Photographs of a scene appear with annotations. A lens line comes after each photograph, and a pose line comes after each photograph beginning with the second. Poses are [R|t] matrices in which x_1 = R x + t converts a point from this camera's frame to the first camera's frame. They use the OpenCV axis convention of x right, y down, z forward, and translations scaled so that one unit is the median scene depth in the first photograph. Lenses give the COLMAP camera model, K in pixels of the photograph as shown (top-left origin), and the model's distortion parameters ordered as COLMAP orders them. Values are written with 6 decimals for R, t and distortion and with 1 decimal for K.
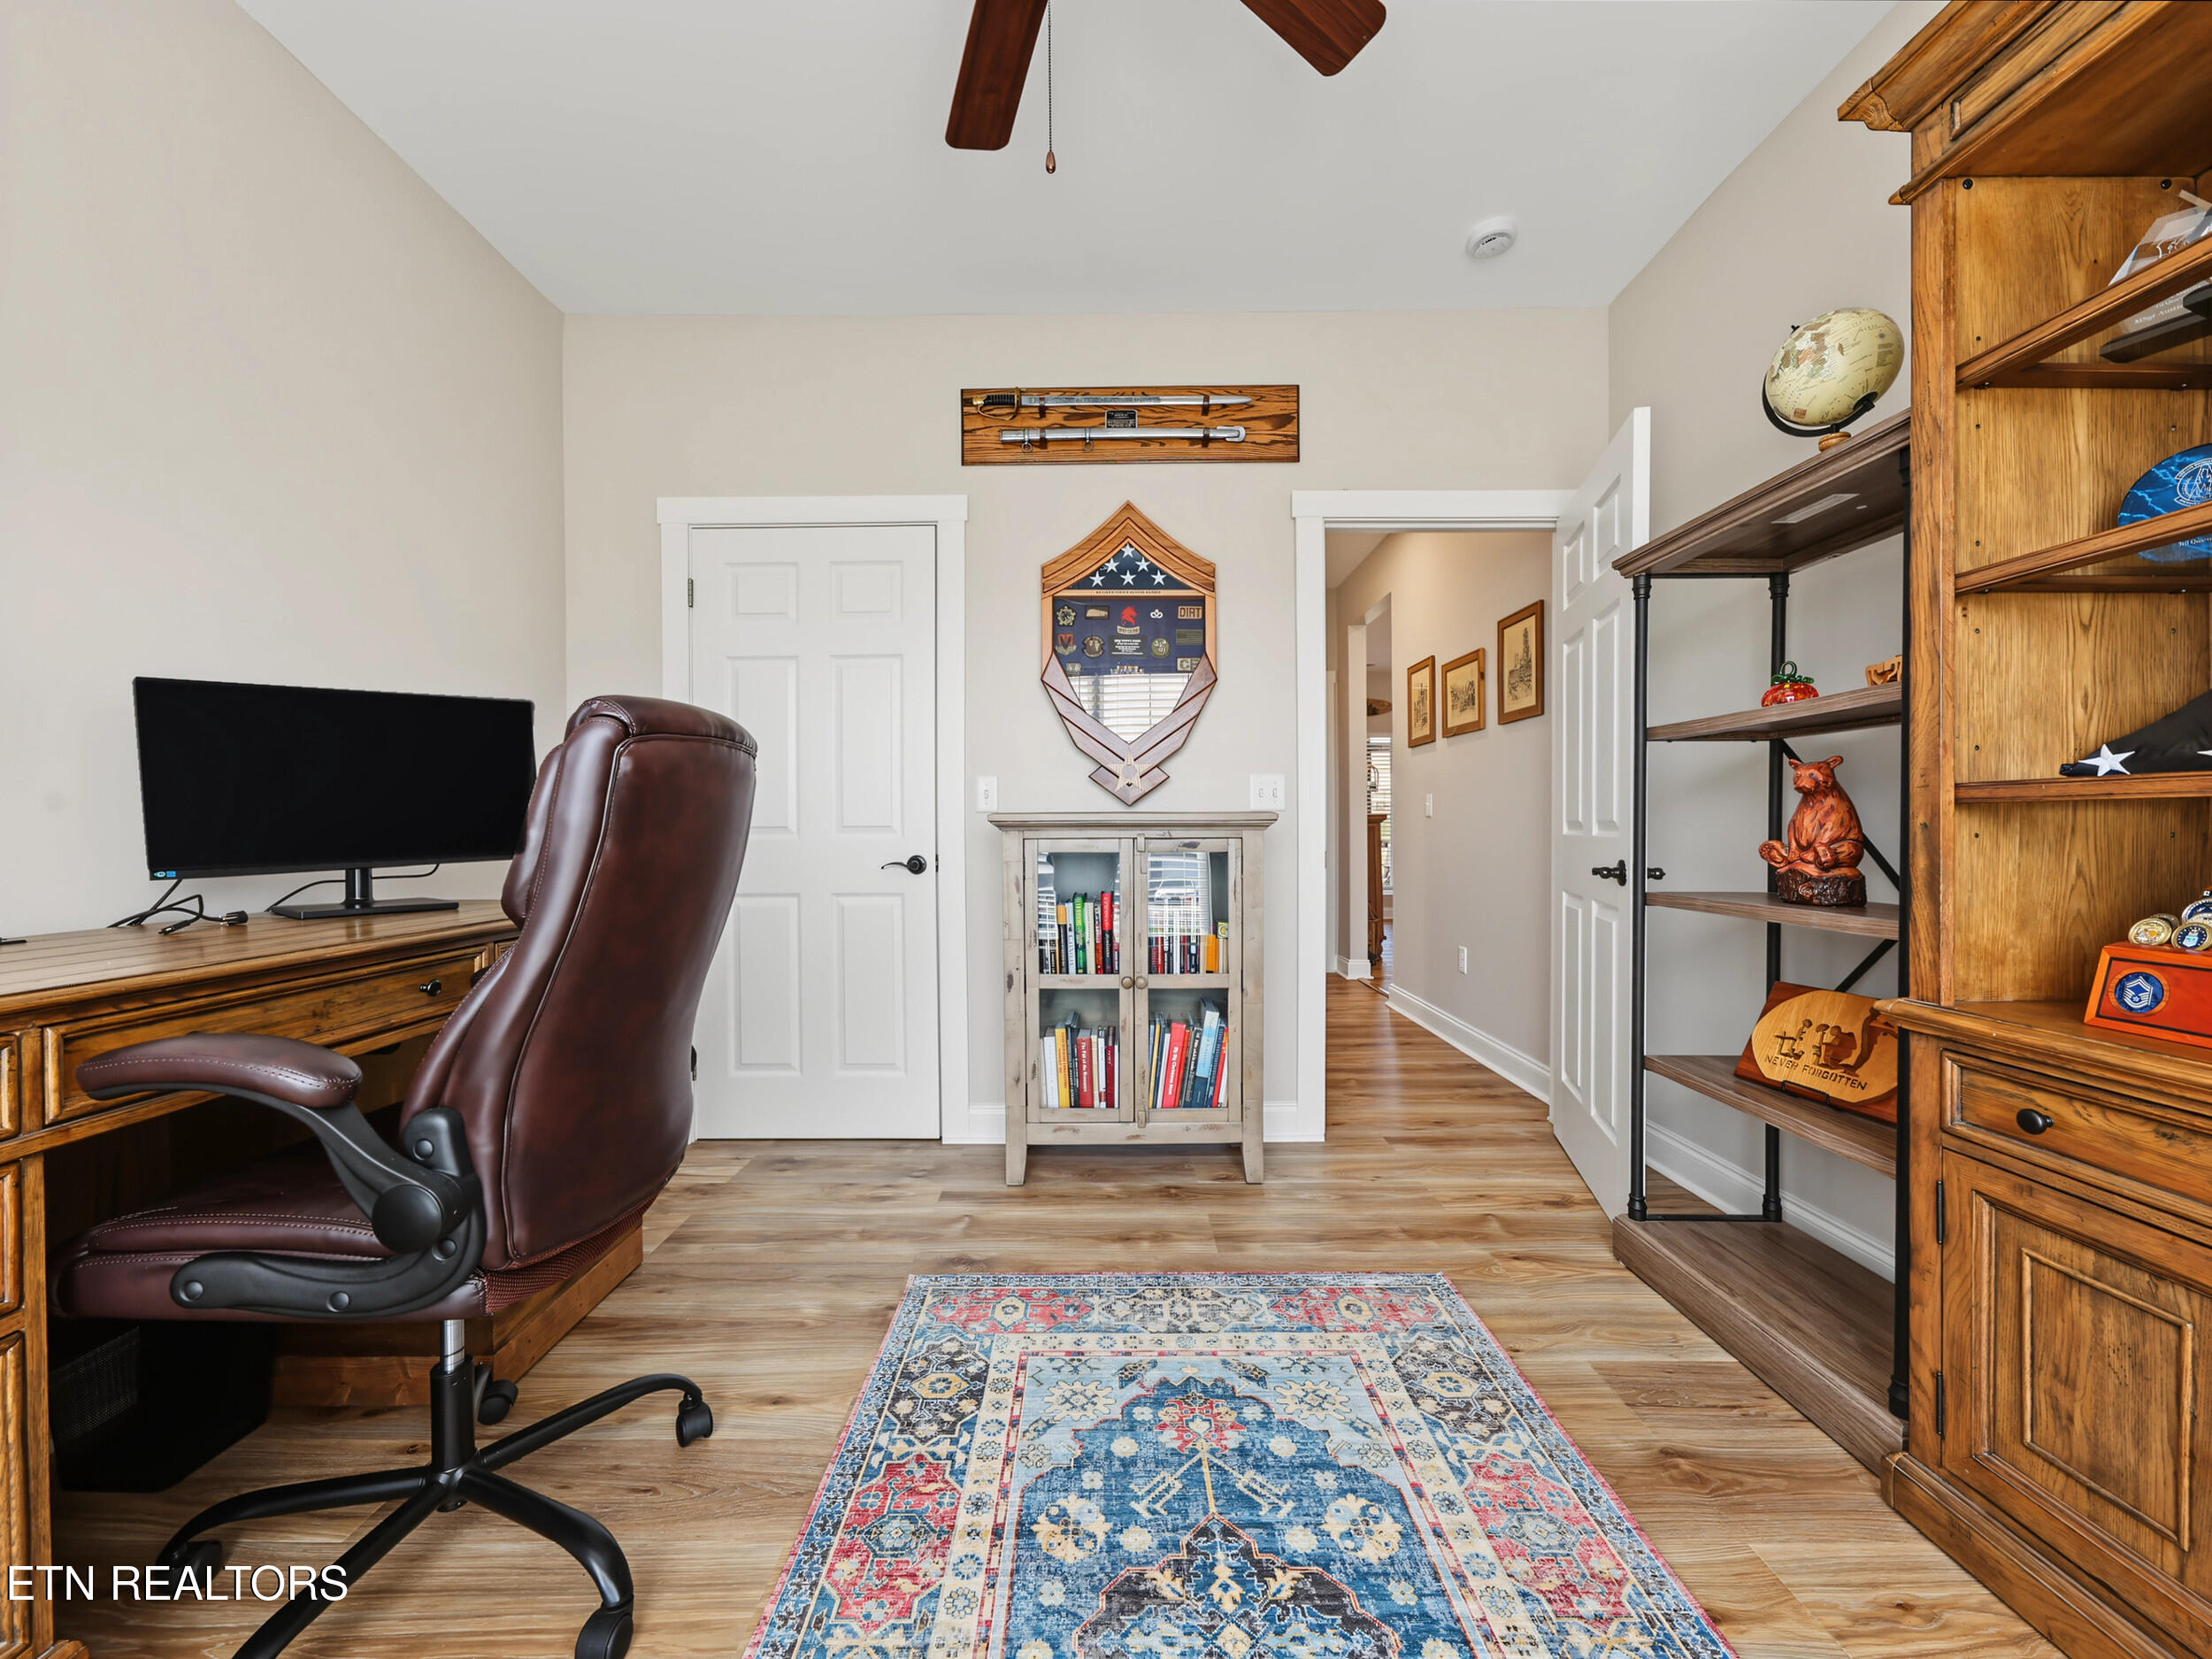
lens RADIAL K [[874.3, 0, 1087.5], [0, 874.3, 838.6], [0, 0, 1]] dist [0.004421, 0.000720]
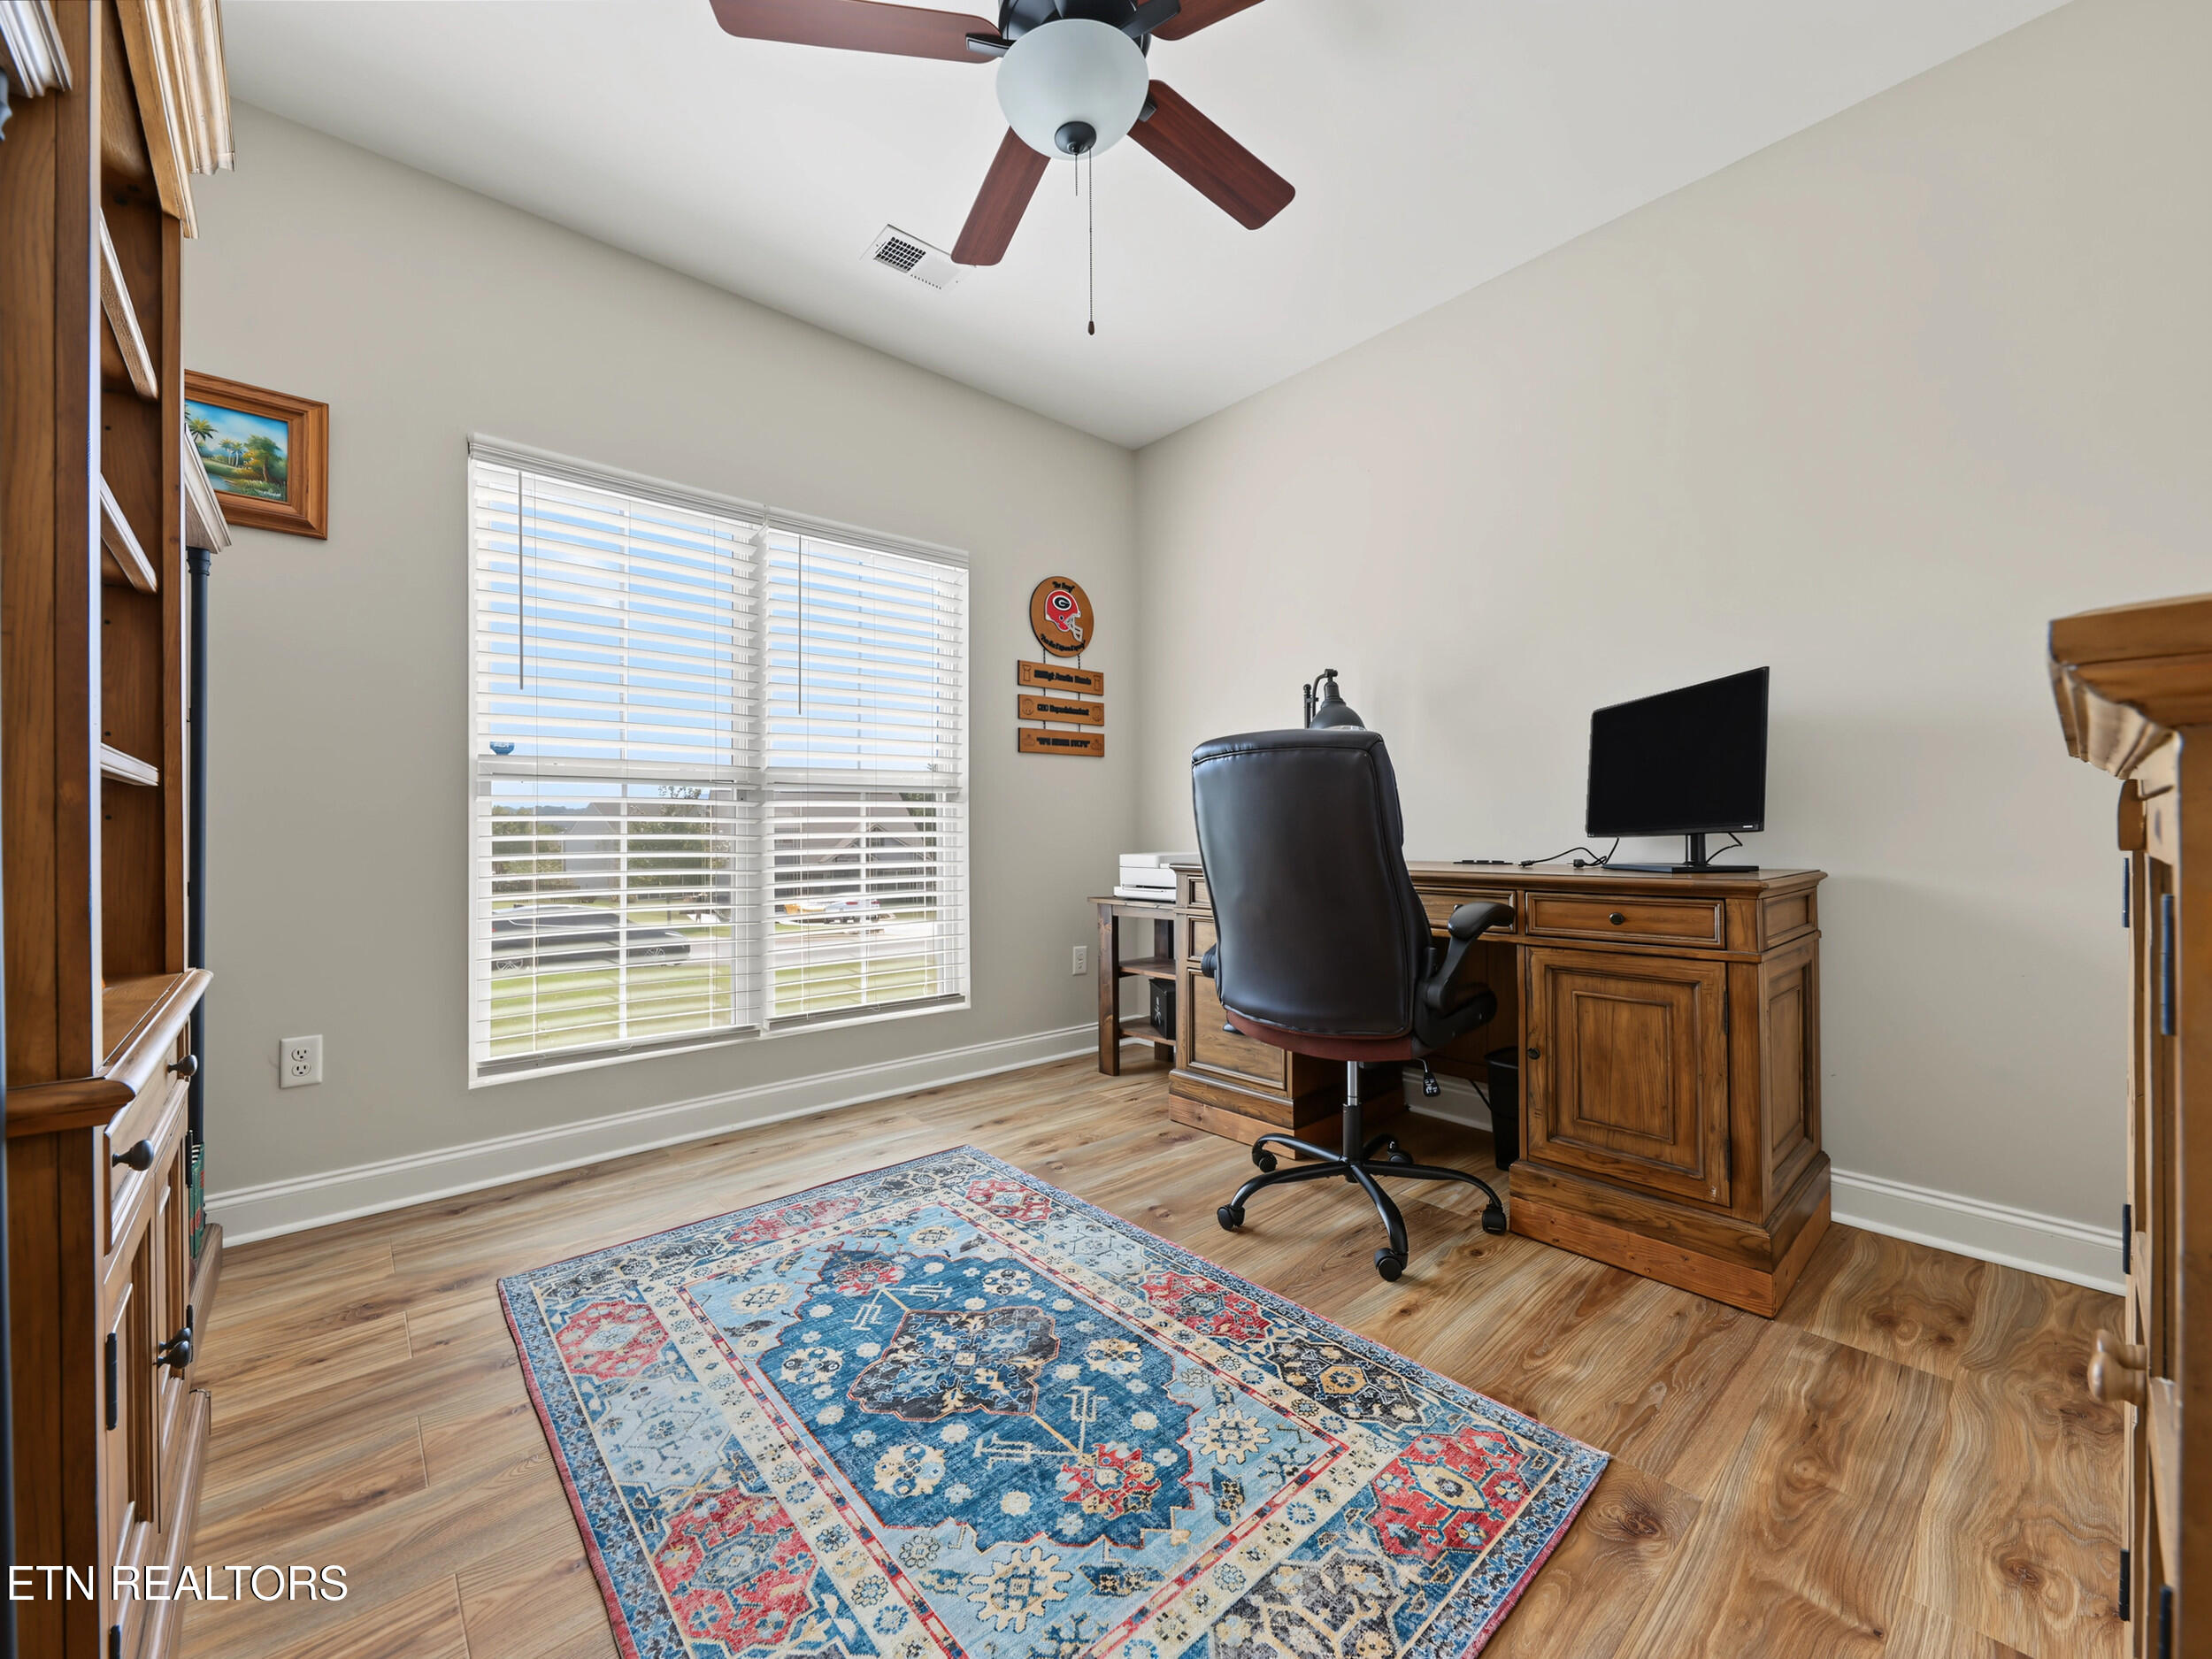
lens RADIAL K [[874.3, 0, 1091.1], [0, 874.3, 829.8], [0, 0, 1]] dist [0.004421, 0.000720]
pose [[-0.749508, 0.010797, -0.661907, 0.776475], [0.003491, 0.999918, 0.012357, 0.012339], [0.661986, 0.006951, -0.749484, 1.789278]]
